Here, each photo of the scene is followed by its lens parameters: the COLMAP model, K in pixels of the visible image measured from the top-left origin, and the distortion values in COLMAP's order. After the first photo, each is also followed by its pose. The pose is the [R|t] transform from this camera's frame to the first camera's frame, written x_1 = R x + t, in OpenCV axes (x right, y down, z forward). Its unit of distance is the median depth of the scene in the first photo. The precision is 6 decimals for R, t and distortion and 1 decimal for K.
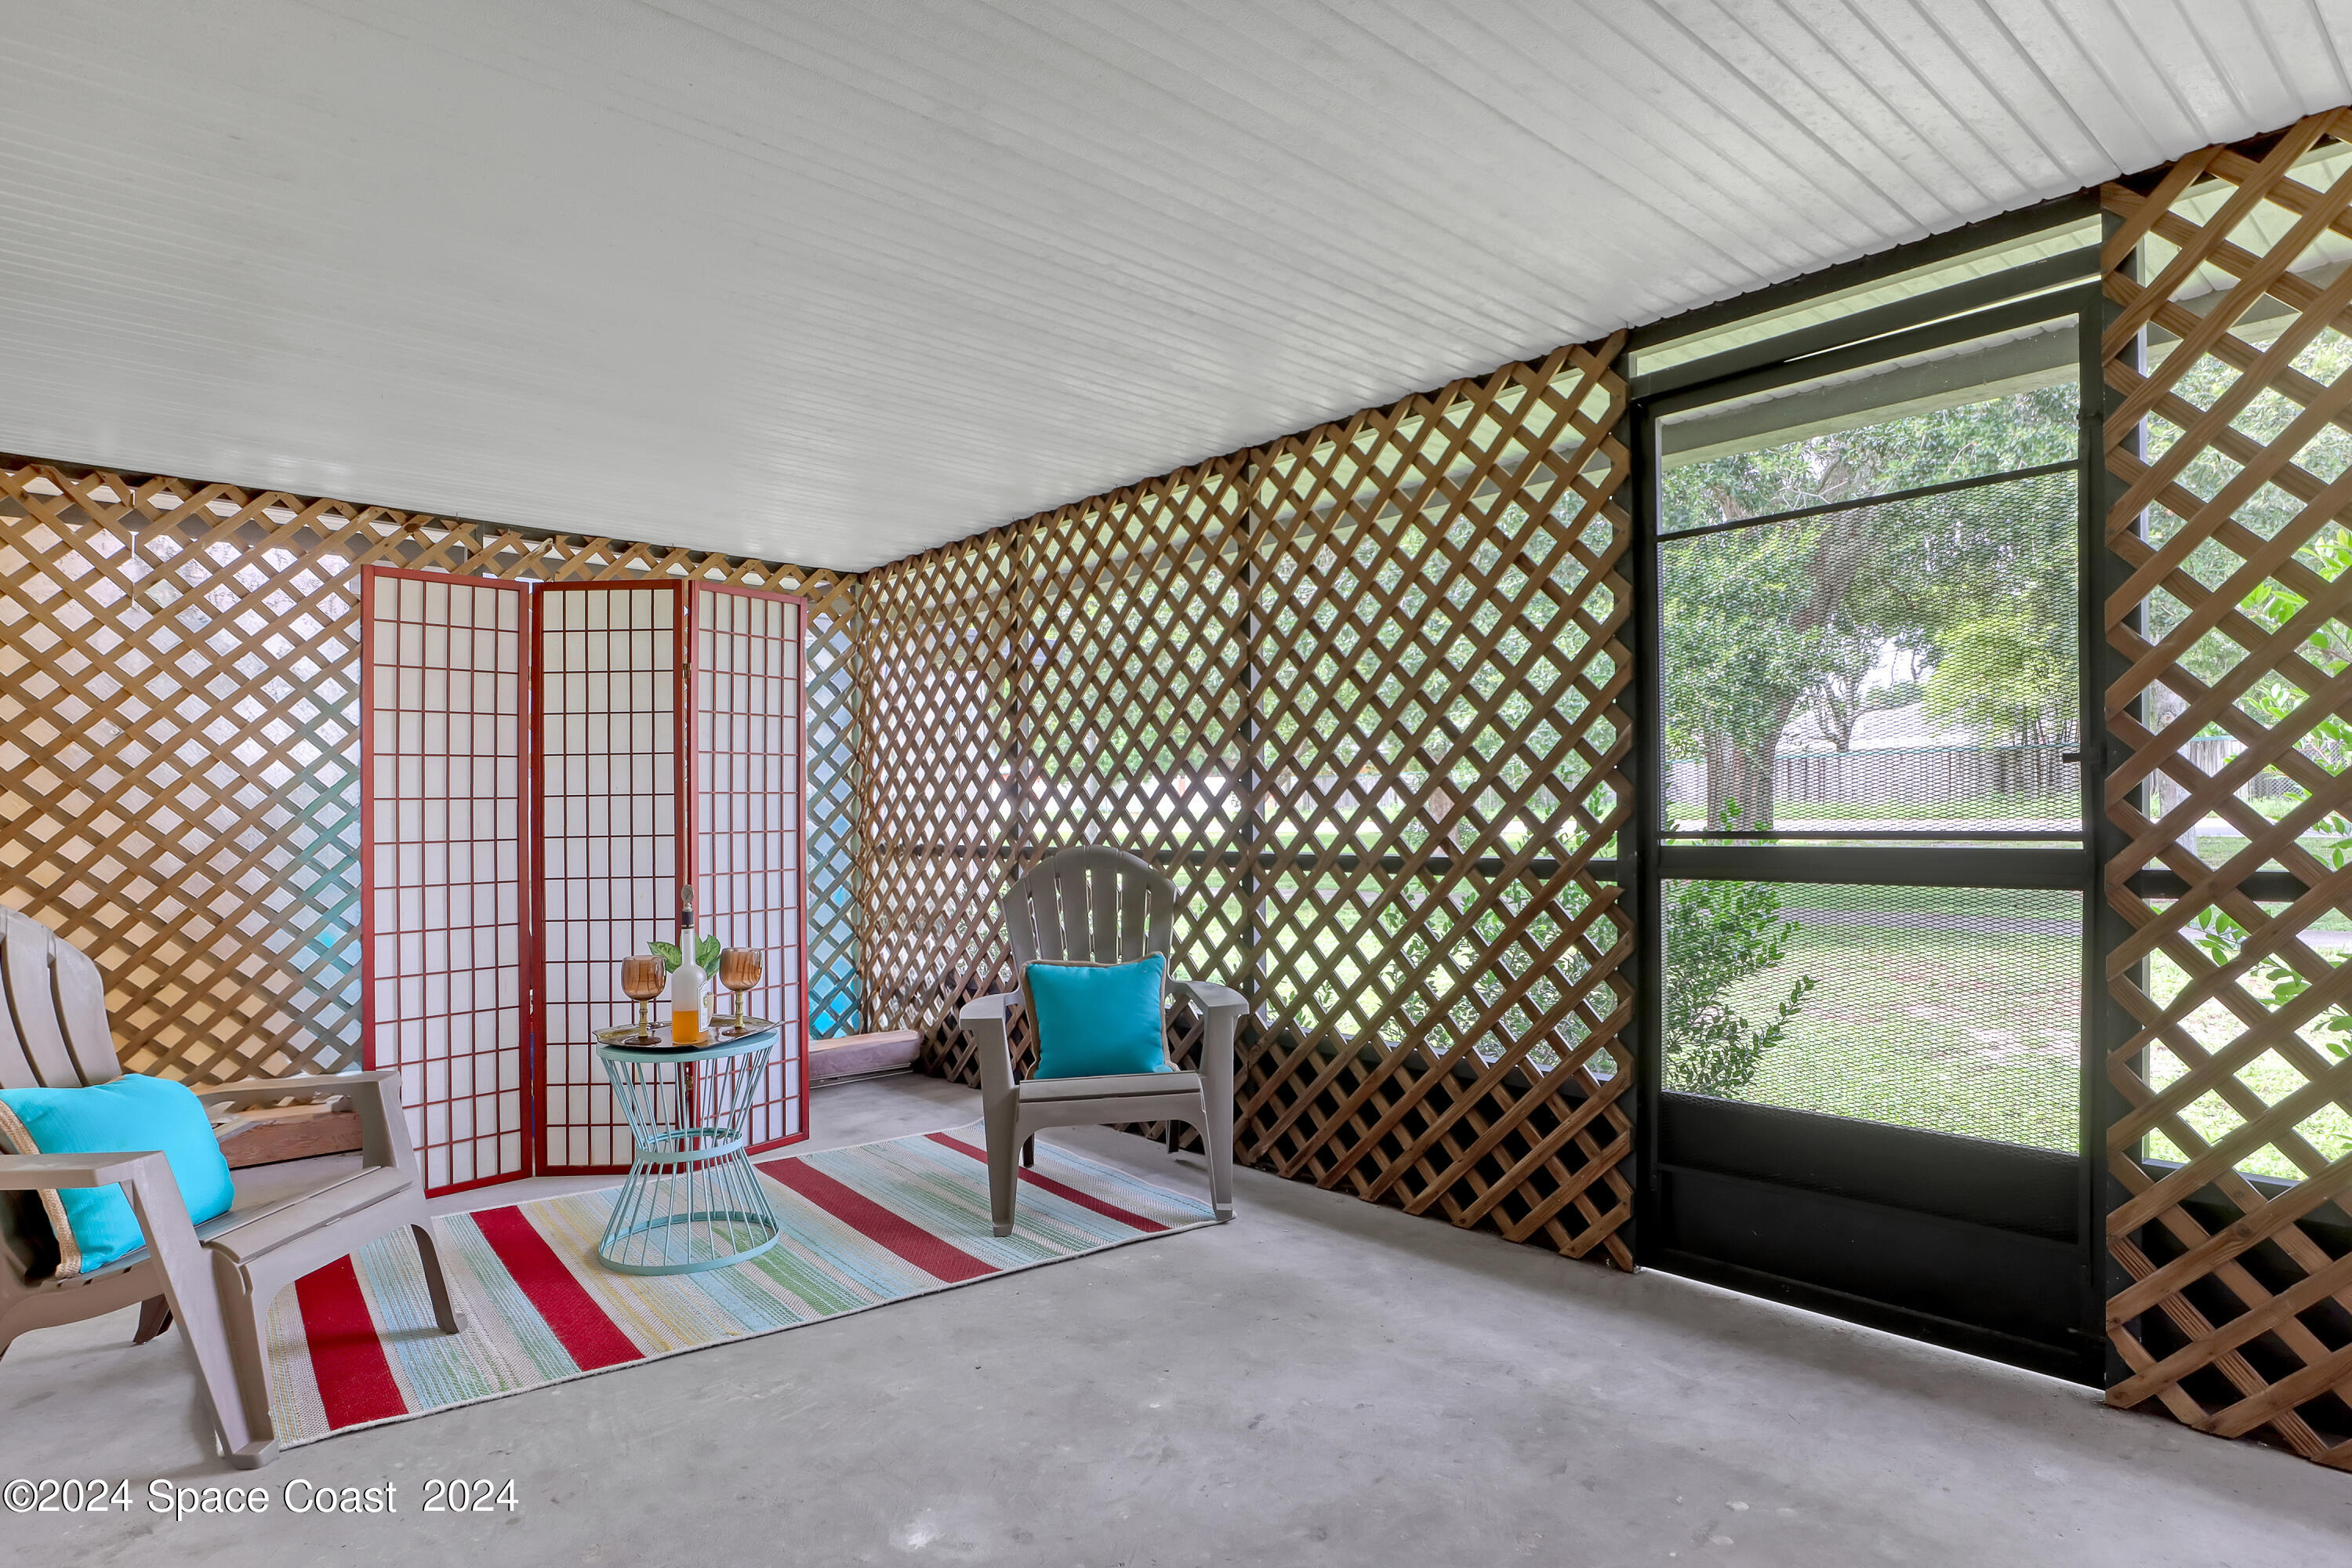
lens RADIAL K [[1216.0, 0, 1157.2], [0, 1216.0, 810.6], [0, 0, 1]] dist [-0.036577, 0.001721]
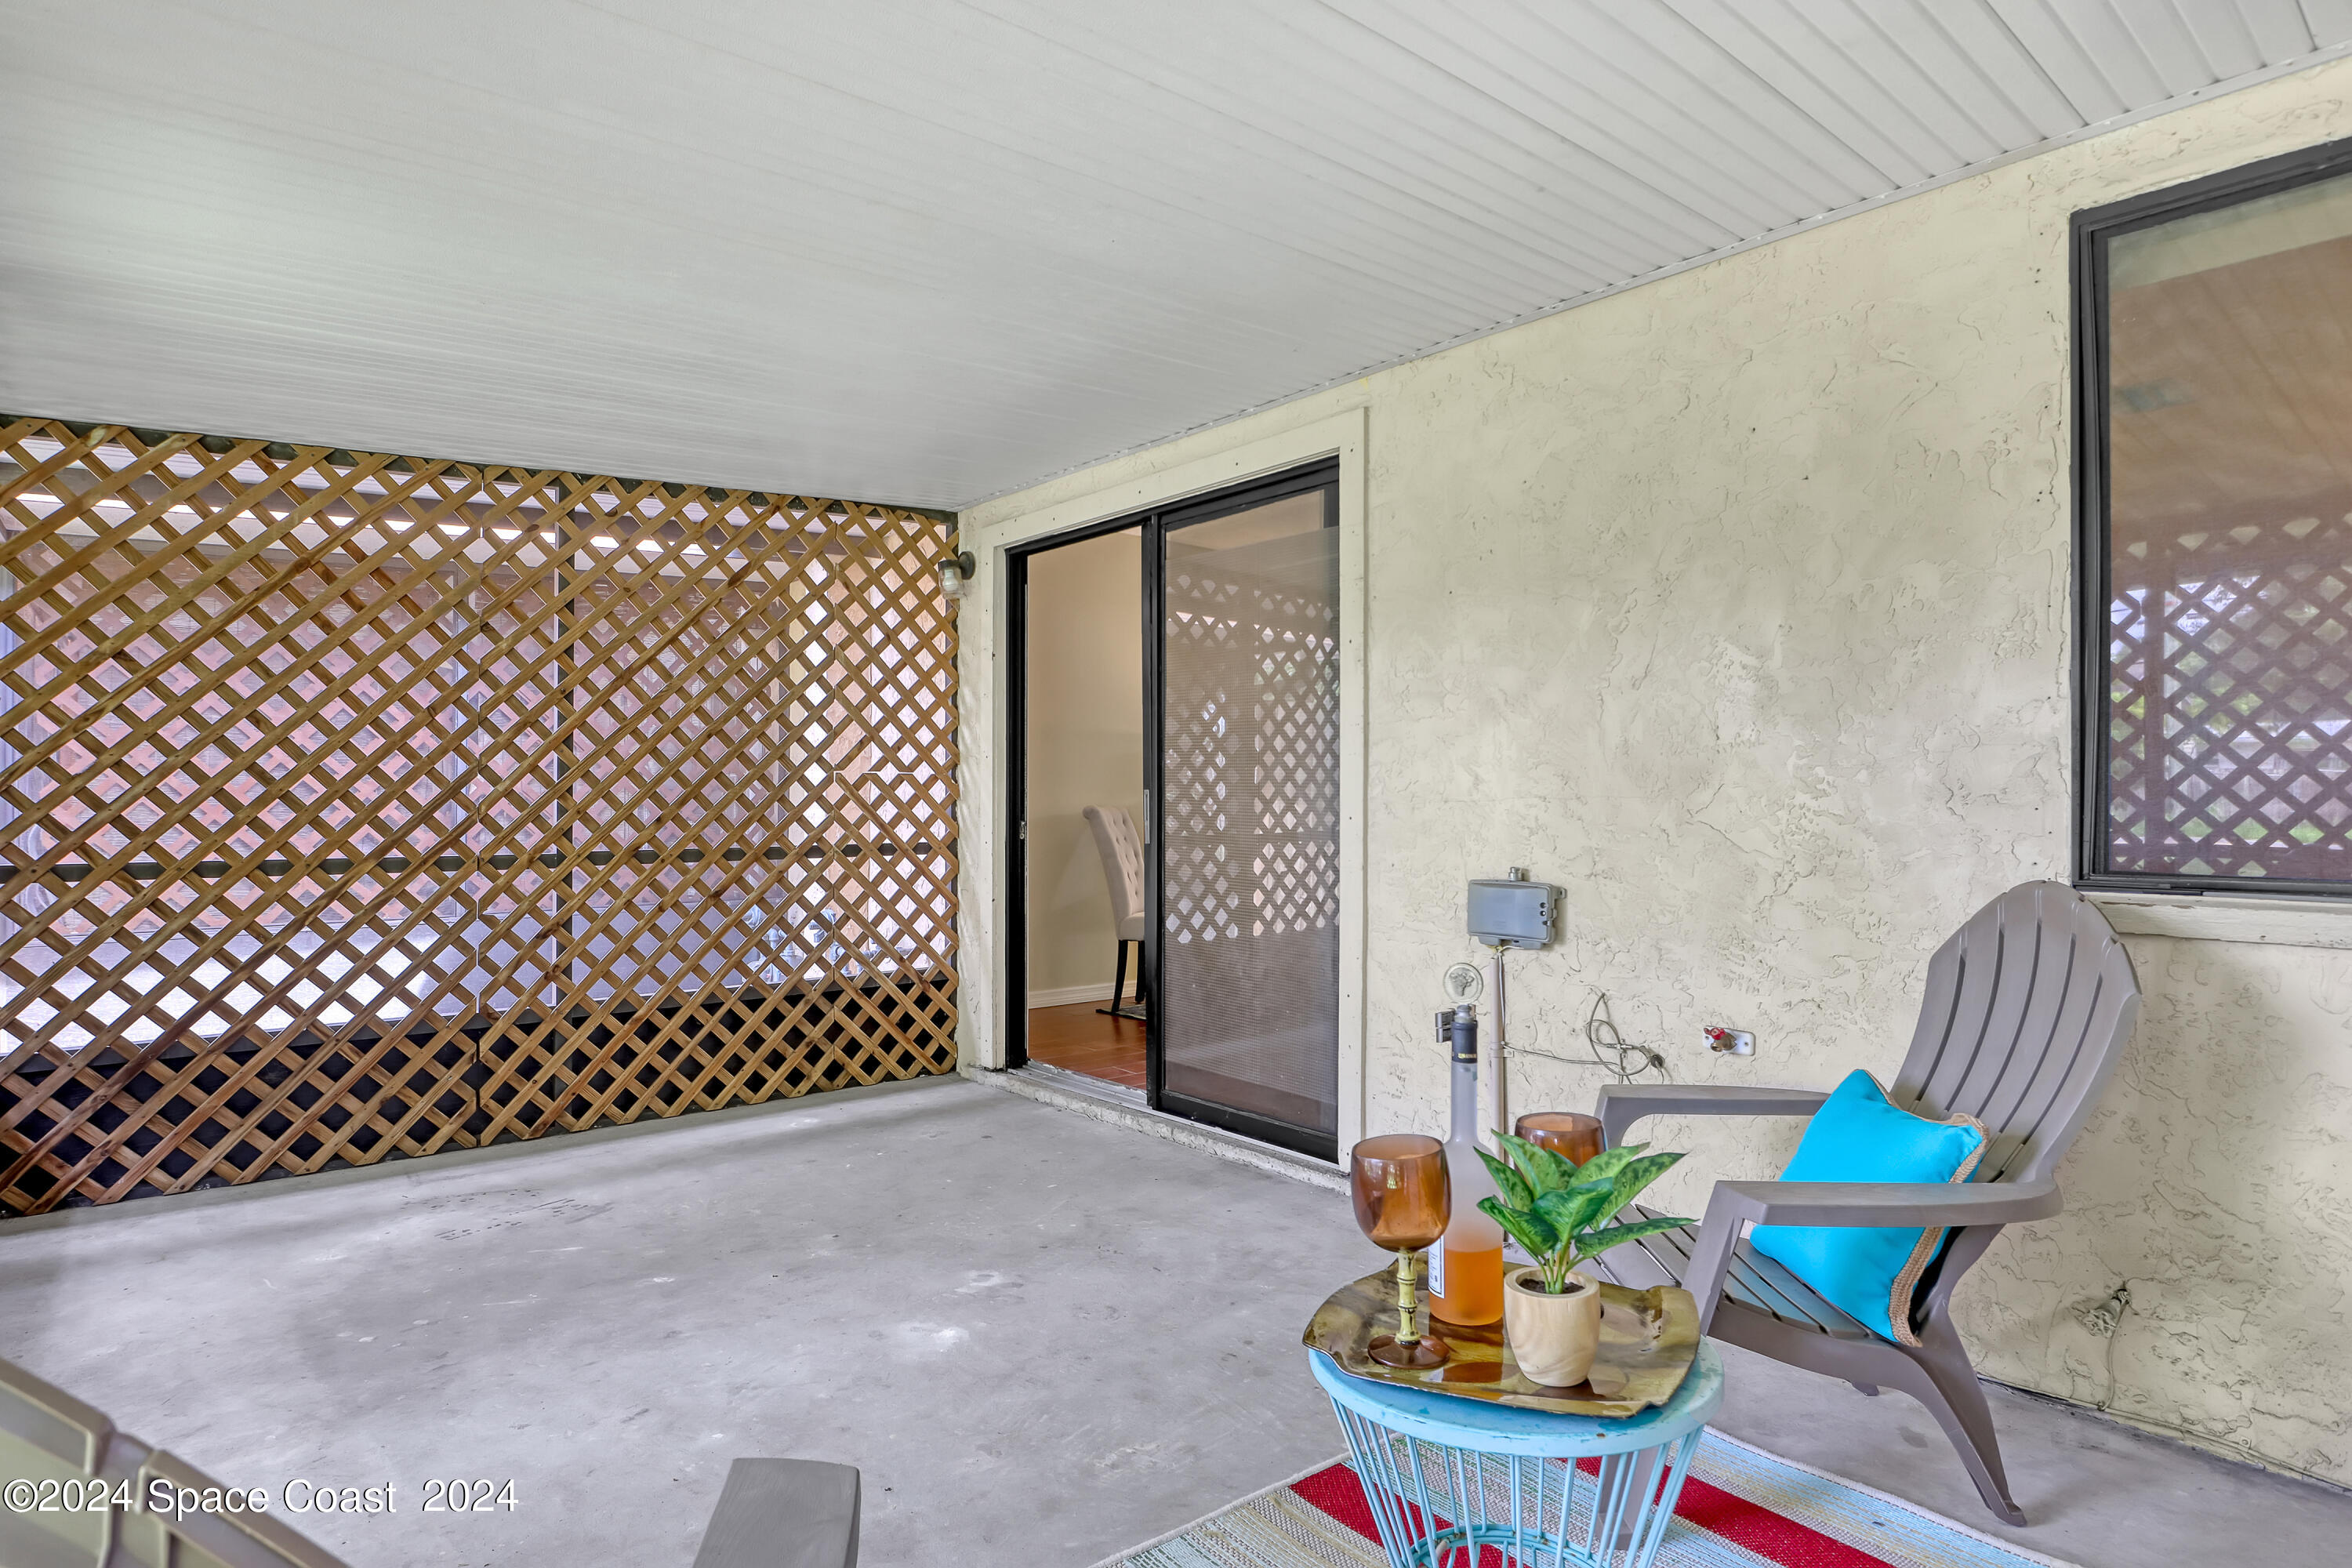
lens RADIAL K [[1216.0, 0, 1157.2], [0, 1216.0, 810.6], [0, 0, 1]] dist [-0.036577, 0.001721]
pose [[-0.999674, 0.024894, -0.005602, -0.410825], [0.024840, 0.999646, 0.009488, -0.025465], [0.005836, 0.009345, -0.999939, 2.196078]]
